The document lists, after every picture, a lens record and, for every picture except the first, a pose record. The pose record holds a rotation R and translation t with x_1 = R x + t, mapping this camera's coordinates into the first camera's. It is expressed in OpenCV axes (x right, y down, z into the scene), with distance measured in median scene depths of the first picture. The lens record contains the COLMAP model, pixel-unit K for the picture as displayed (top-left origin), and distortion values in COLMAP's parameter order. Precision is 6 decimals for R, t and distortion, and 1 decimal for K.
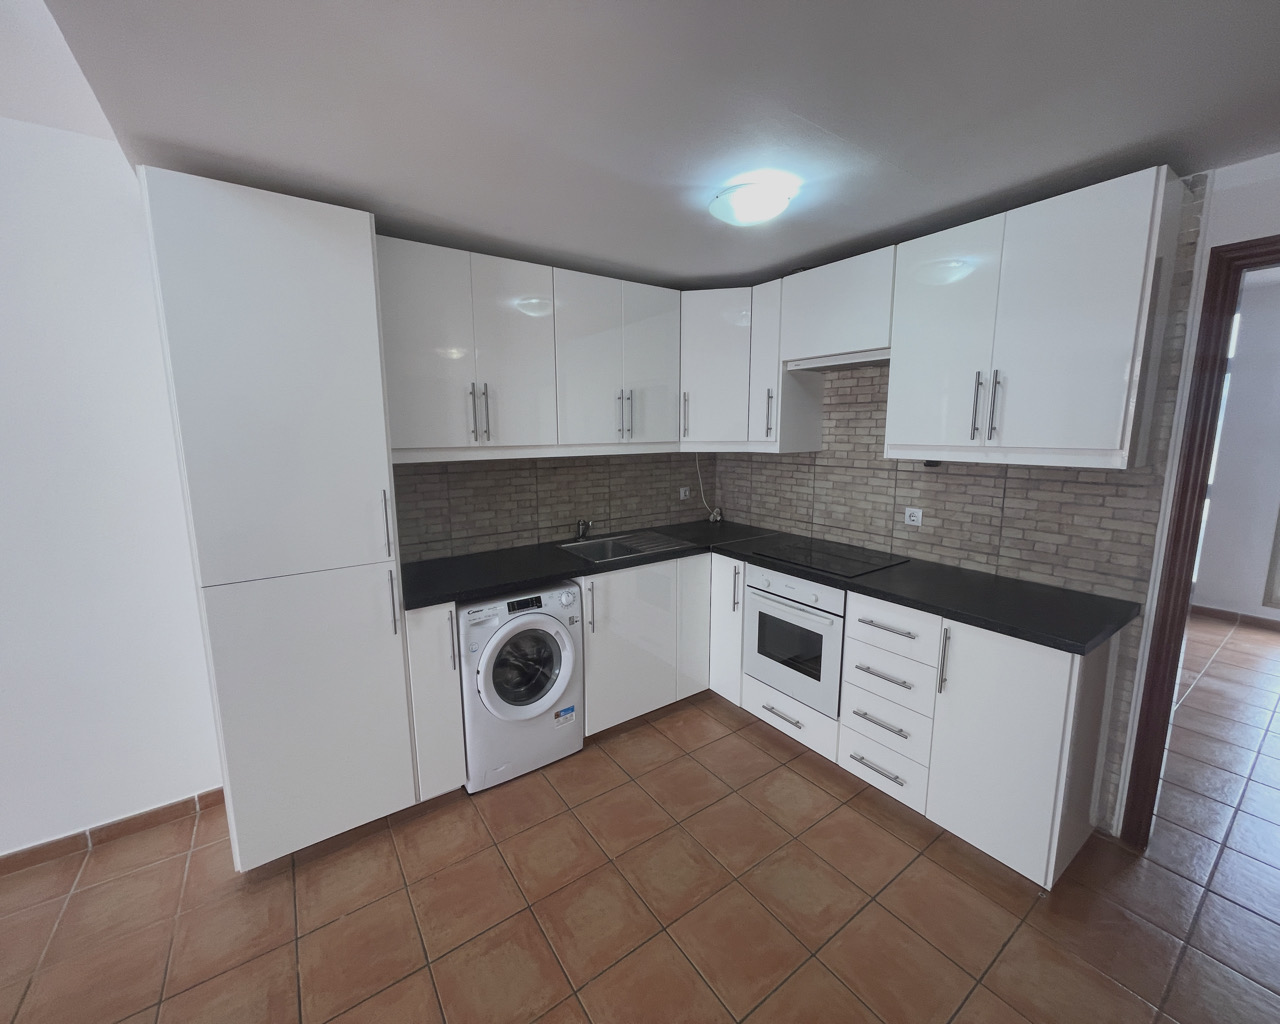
lens RADIAL K [[519.2, 0, 634.2], [0, 519.2, 505.4], [0, 0, 1]] dist [-0.001918, 0.000004]
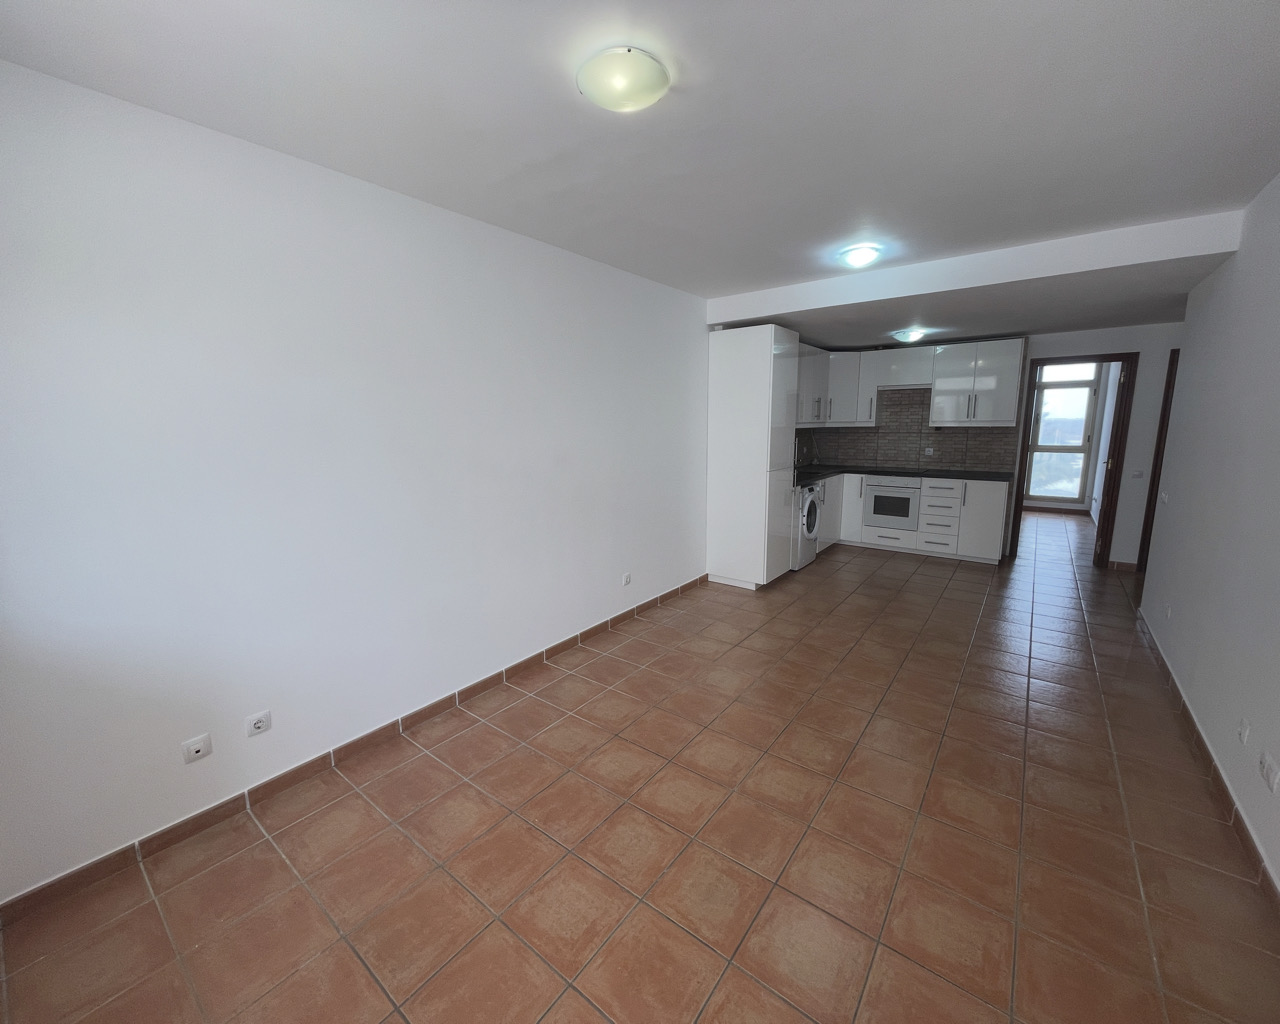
lens RADIAL K [[519.2, 0, 634.2], [0, 519.2, 505.4], [0, 0, 1]] dist [-0.001918, 0.000004]
pose [[0.953202, -0.050184, 0.298139, -1.620410], [0.047680, 0.998740, 0.015669, 0.180565], [-0.298549, -0.000721, 0.954394, -0.971679]]
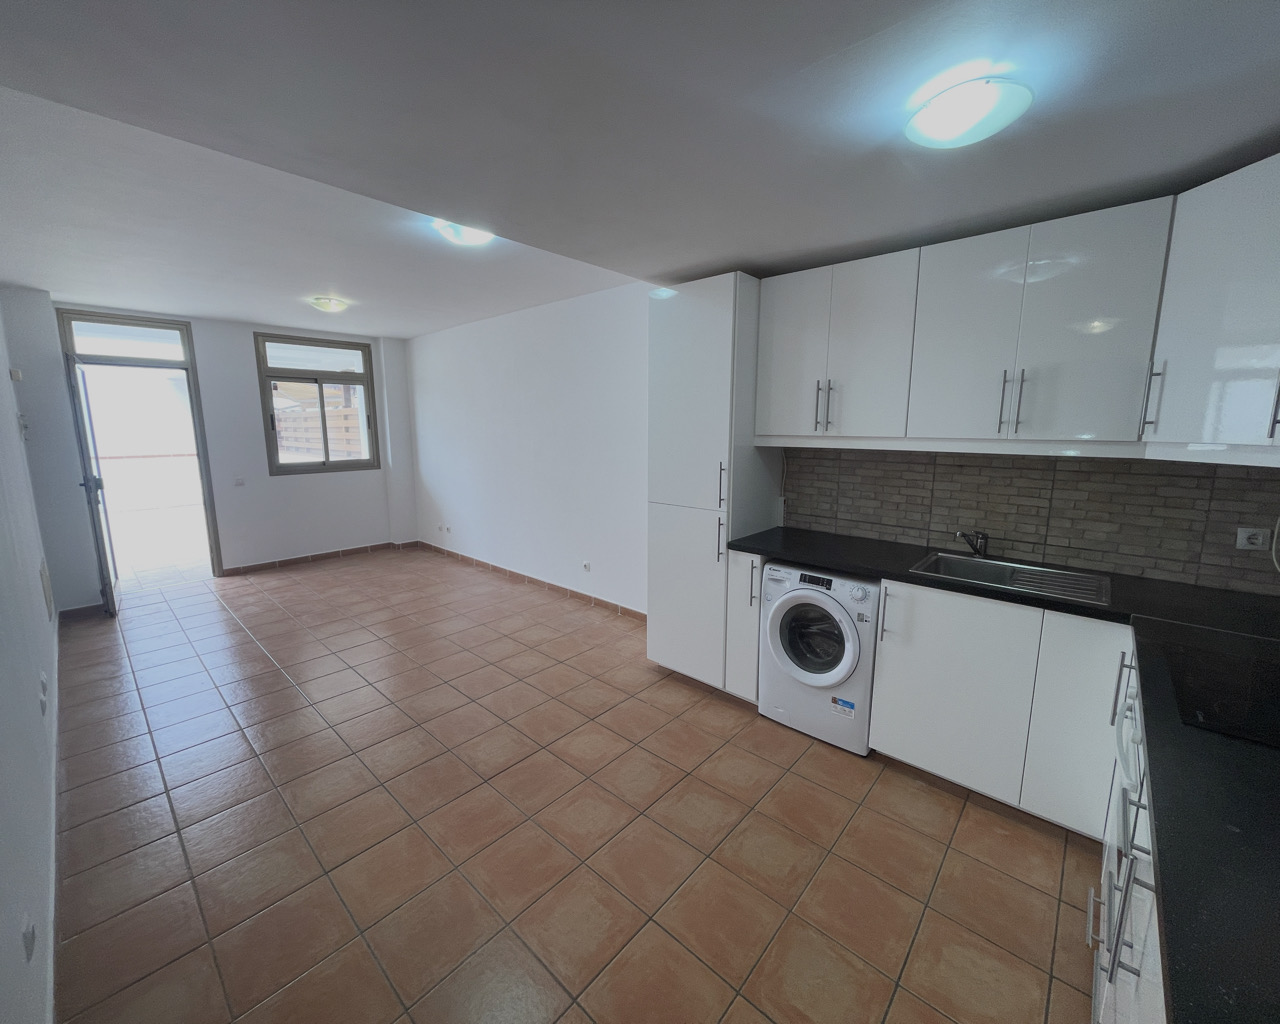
lens RADIAL K [[519.2, 0, 634.2], [0, 519.2, 505.4], [0, 0, 1]] dist [-0.001918, 0.000004]
pose [[0.224324, 0.161762, -0.960995, 0.696226], [-0.145721, 0.980608, 0.131048, -0.051163], [0.963558, 0.110640, 0.243546, 0.331635]]
